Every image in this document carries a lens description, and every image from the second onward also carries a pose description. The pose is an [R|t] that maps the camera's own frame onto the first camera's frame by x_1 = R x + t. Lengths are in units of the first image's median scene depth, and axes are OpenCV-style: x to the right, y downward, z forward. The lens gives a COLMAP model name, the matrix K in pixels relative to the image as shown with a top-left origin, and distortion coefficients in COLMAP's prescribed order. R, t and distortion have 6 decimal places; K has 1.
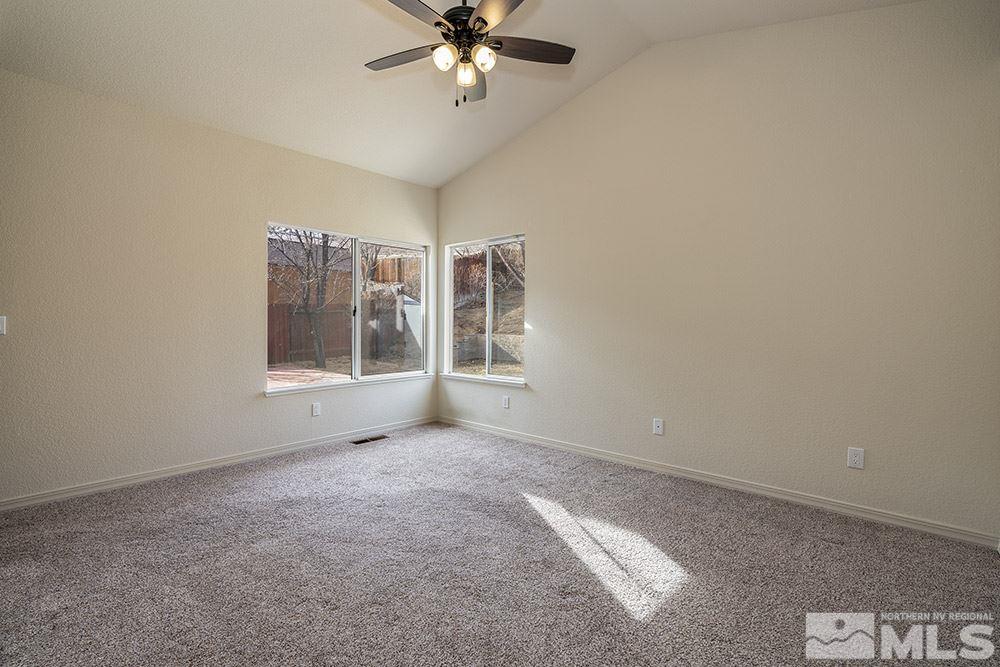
lens RADIAL K [[479.6, 0, 501.5], [0, 479.6, 322.3], [0, 0, 1]] dist [-0.000628, -0.000134]
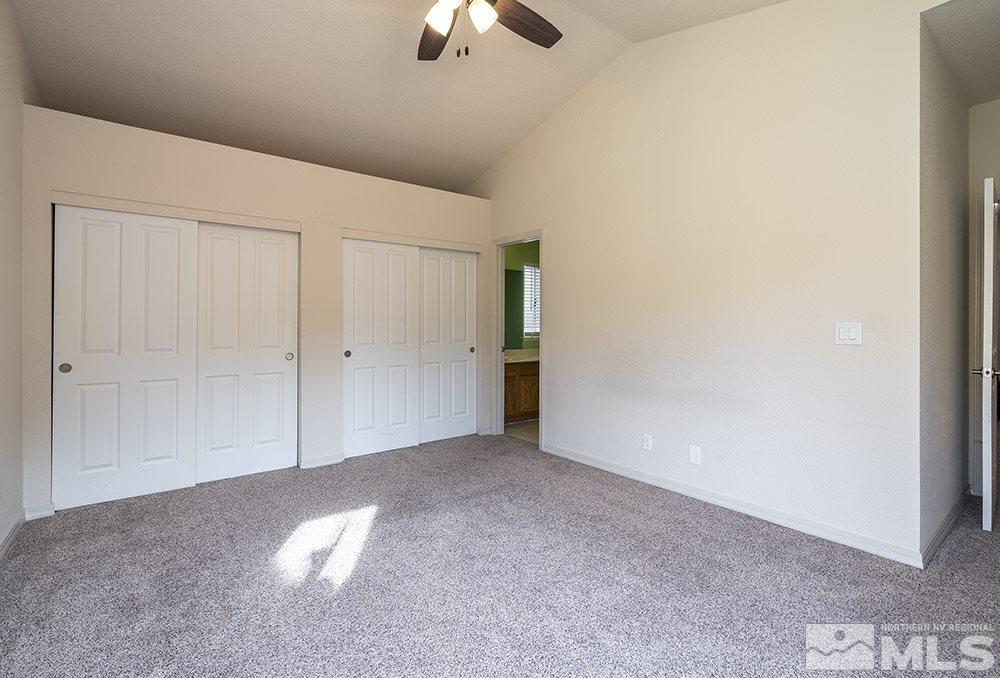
lens RADIAL K [[486.1, 0, 500.1], [0, 486.1, 322.6], [0, 0, 1]] dist [0.000095, 0.000172]
pose [[-0.997371, 0.007802, 0.072047, -0.156171], [0.007087, 0.999923, -0.010167, 0.002257], [-0.072120, -0.009630, -0.997349, 1.392311]]
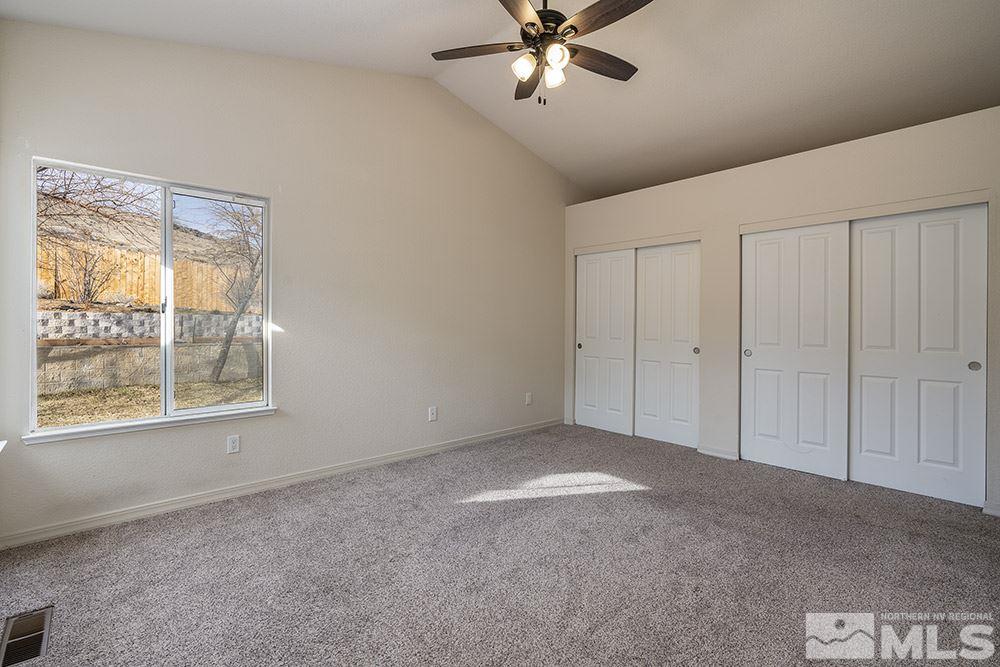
lens RADIAL K [[479.6, 0, 501.5], [0, 479.6, 322.3], [0, 0, 1]] dist [-0.000628, -0.000134]
pose [[0.036593, 0.001560, 0.999329, -0.828751], [-0.008339, 0.999964, -0.001256, -0.002589], [-0.999295, -0.008288, 0.036604, 0.803493]]
